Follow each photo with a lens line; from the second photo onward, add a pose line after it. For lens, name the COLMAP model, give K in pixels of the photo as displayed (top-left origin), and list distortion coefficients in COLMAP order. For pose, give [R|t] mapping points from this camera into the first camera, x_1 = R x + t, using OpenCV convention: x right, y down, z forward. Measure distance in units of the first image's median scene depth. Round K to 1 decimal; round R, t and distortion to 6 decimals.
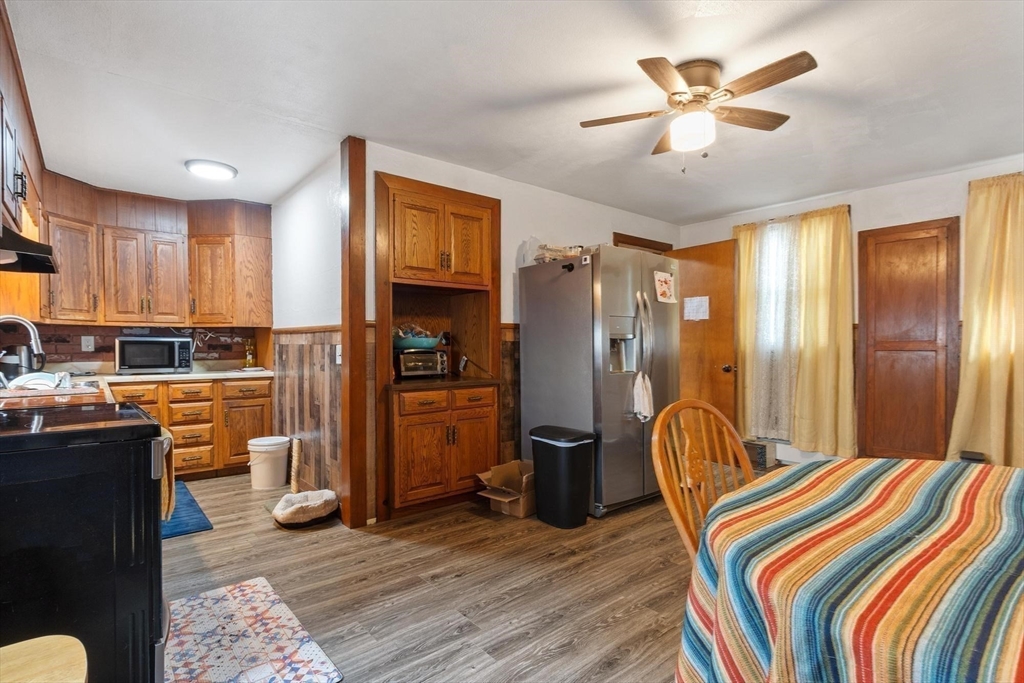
lens RADIAL K [[494.0, 0, 510.5], [0, 494.0, 347.6], [0, 0, 1]] dist [-0.000951, -0.000173]
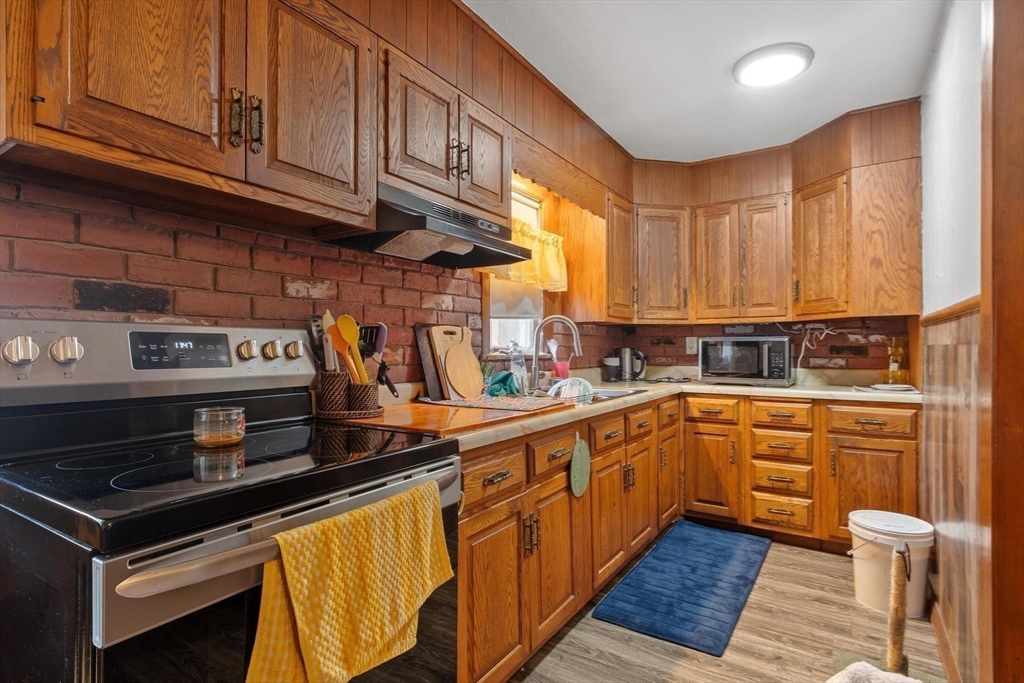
lens RADIAL K [[516.9, 0, 511.2], [0, 516.9, 347.8], [0, 0, 1]] dist [0.000556, -0.000909]
pose [[0.285005, -0.001369, -0.958525, -0.059560], [-0.005559, 0.999980, -0.003081, 0.000675], [0.958510, 0.006206, 0.284991, 0.419707]]
